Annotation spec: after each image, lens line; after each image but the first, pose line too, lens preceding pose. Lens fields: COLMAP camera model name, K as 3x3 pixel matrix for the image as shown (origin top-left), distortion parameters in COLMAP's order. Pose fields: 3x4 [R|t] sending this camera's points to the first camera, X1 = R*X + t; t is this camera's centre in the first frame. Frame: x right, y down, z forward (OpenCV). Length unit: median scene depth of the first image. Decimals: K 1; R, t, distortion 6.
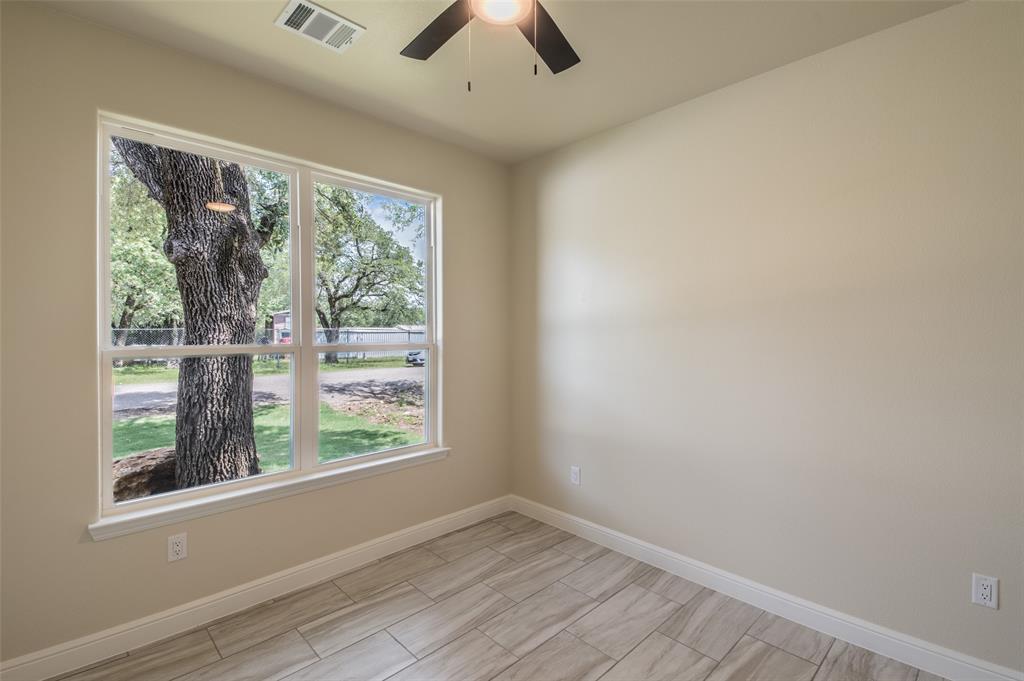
lens RADIAL K [[451.4, 0, 516.5], [0, 451.4, 336.6], [0, 0, 1]] dist [0.044061, -0.022350]
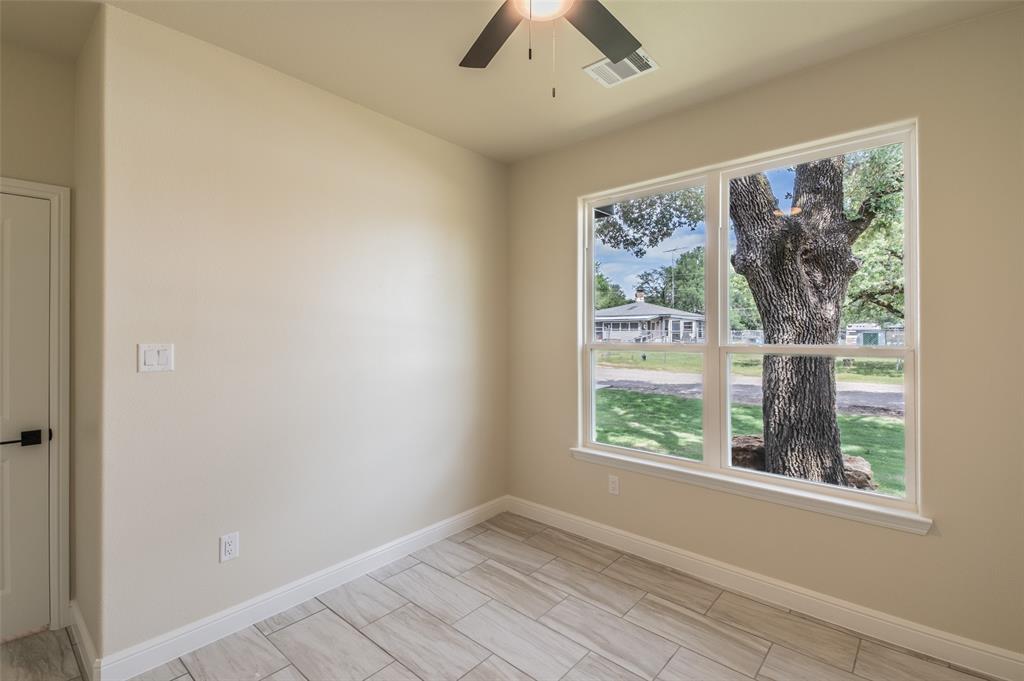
lens RADIAL K [[451.4, 0, 516.5], [0, 451.4, 336.6], [0, 0, 1]] dist [0.044061, -0.022350]
pose [[0.103376, 0.006976, -0.994618, 0.319500], [-0.006997, 0.999956, 0.006287, -0.002601], [0.994618, 0.006309, 0.103421, 0.290523]]
